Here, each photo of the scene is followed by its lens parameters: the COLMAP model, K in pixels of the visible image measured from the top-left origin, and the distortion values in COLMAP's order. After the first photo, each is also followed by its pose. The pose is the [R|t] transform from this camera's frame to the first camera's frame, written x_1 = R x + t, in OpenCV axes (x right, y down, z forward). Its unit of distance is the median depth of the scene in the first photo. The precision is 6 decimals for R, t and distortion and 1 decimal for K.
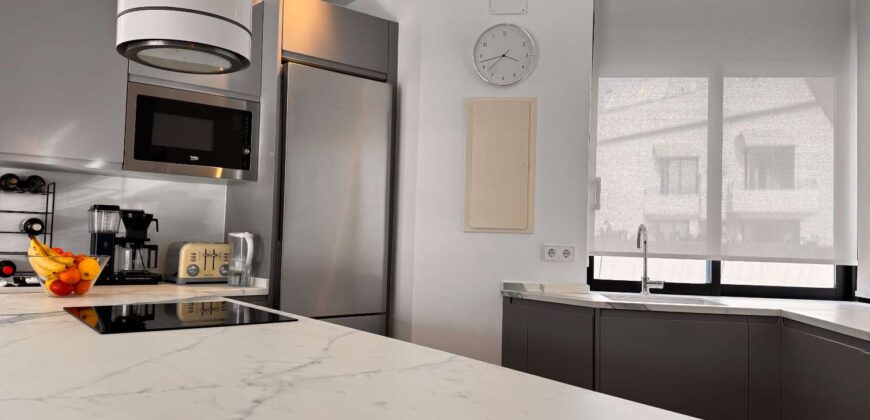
lens RADIAL K [[635.6, 0, 435.0], [0, 635.6, 210.0], [0, 0, 1]] dist [0.122137, -0.188135]
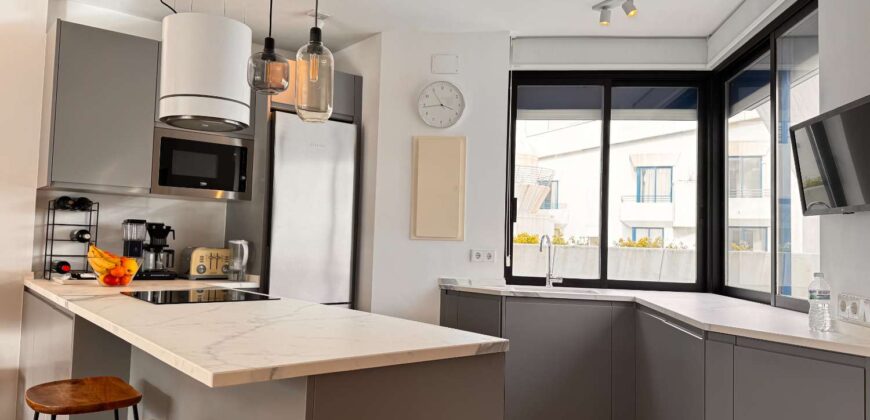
lens RADIAL K [[635.6, 0, 435.0], [0, 635.6, 210.0], [0, 0, 1]] dist [0.122137, -0.188135]
pose [[0.999862, 0.001276, 0.016593, 0.074782], [-0.001121, 0.999956, -0.009304, -0.014526], [-0.016605, 0.009284, 0.999819, -0.310433]]
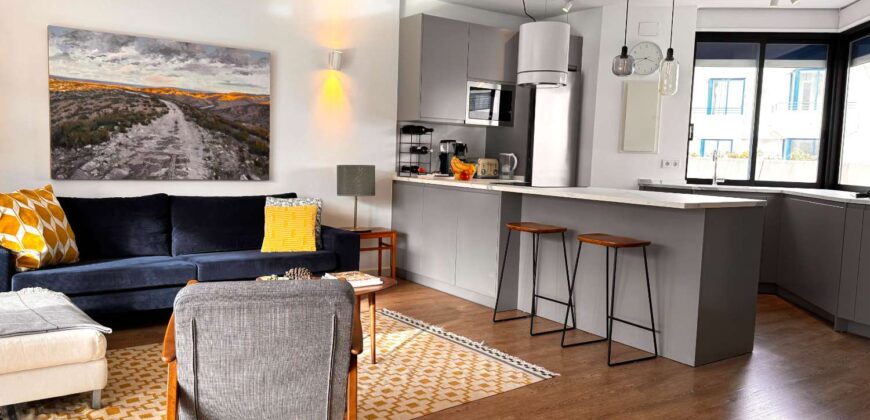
lens RADIAL K [[635.6, 0, 435.0], [0, 635.6, 210.0], [0, 0, 1]] dist [0.122137, -0.188135]
pose [[0.998532, 0.008970, -0.053417, -0.419540], [-0.002017, 0.991665, 0.128825, -0.044424], [0.054127, -0.128529, 0.990228, -1.003690]]
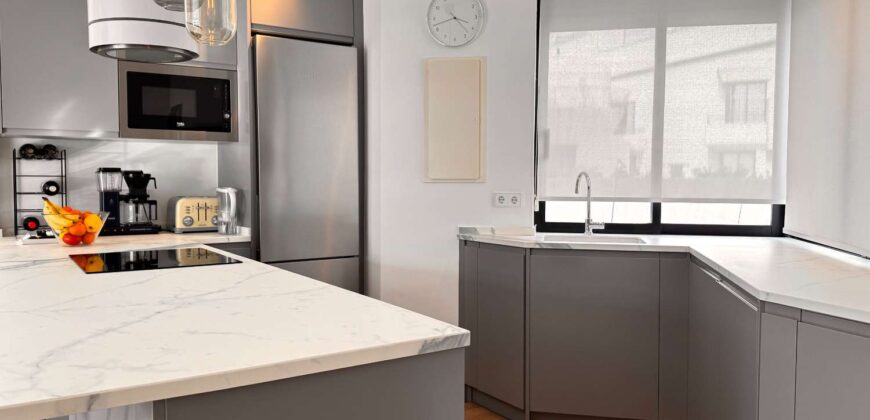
lens RADIAL K [[676.5, 0, 435.0], [0, 676.5, 210.0], [0, 0, 1]] dist [0.131668, -0.244206]
pose [[0.996361, -0.021625, -0.082444, 0.167360], [0.029189, 0.995360, 0.091686, -0.026355], [0.080079, -0.093759, 0.992369, -0.180683]]
